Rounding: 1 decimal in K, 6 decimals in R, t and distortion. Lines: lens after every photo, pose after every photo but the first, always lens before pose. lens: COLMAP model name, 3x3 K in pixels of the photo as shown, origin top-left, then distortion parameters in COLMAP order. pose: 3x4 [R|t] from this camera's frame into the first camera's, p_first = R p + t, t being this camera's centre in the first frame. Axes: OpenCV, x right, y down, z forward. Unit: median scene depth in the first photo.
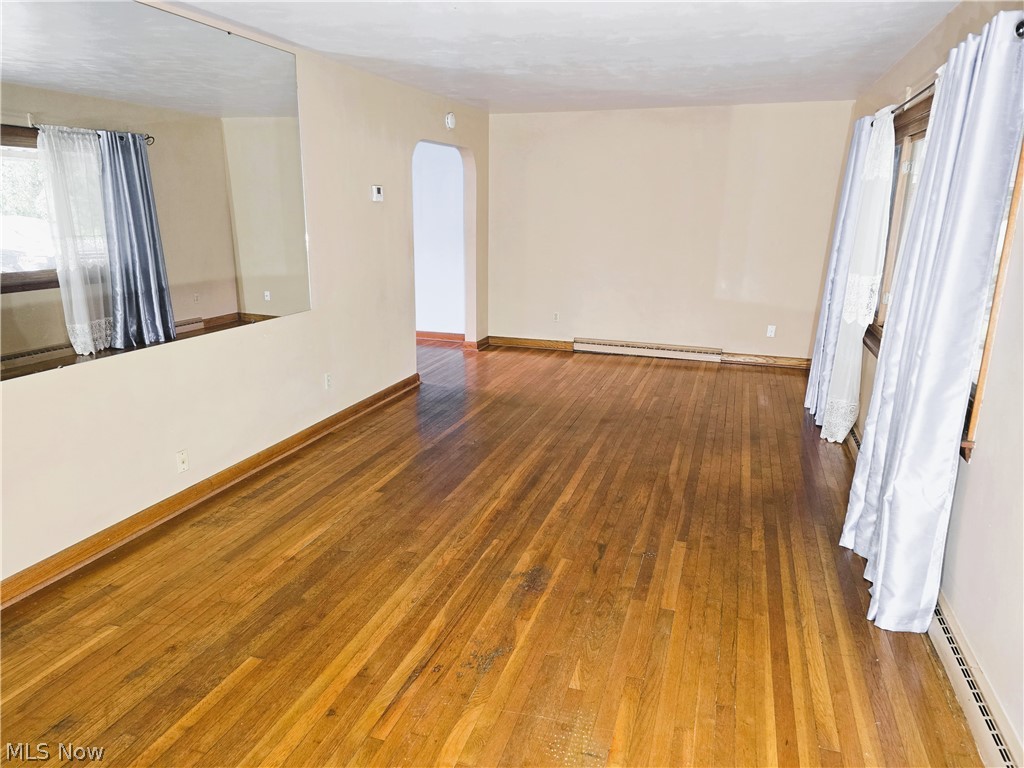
lens RADIAL K [[693.9, 0, 510.8], [0, 693.9, 389.1], [0, 0, 1]] dist [0.052058, -0.034007]
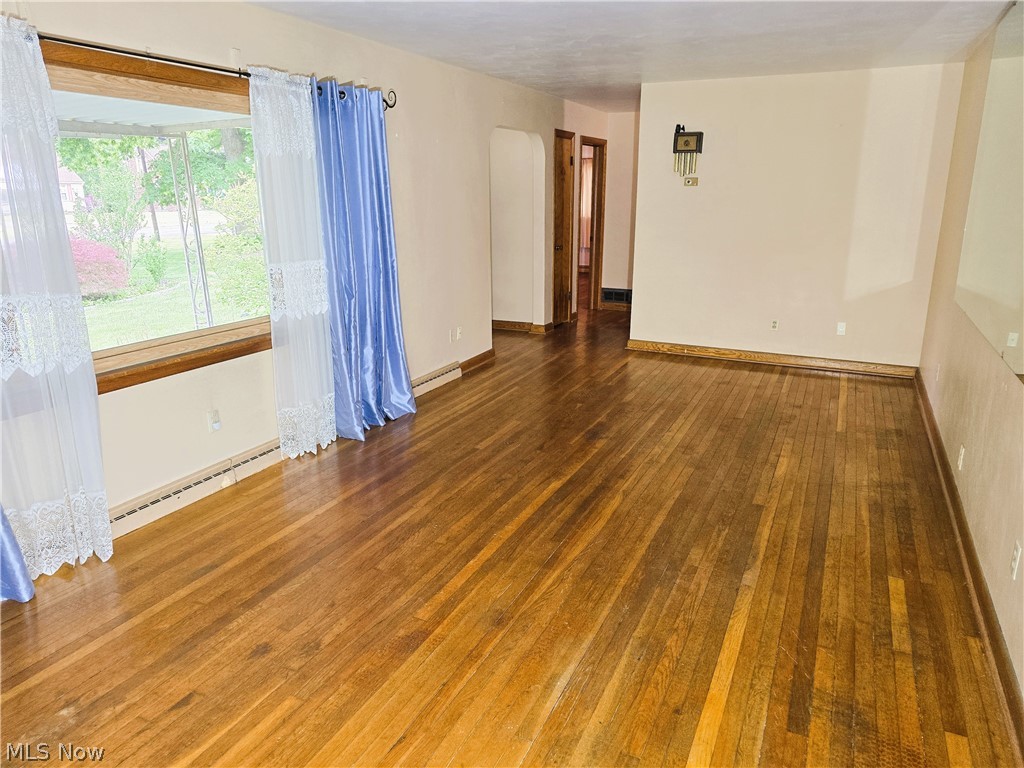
lens RADIAL K [[693.9, 0, 509.4], [0, 693.9, 383.0], [0, 0, 1]] dist [0.052058, -0.034007]
pose [[-0.991557, -0.036929, 0.124303, 0.024954], [0.030254, 0.866252, 0.498690, -0.451247], [-0.126094, 0.498241, -0.857821, 1.741210]]
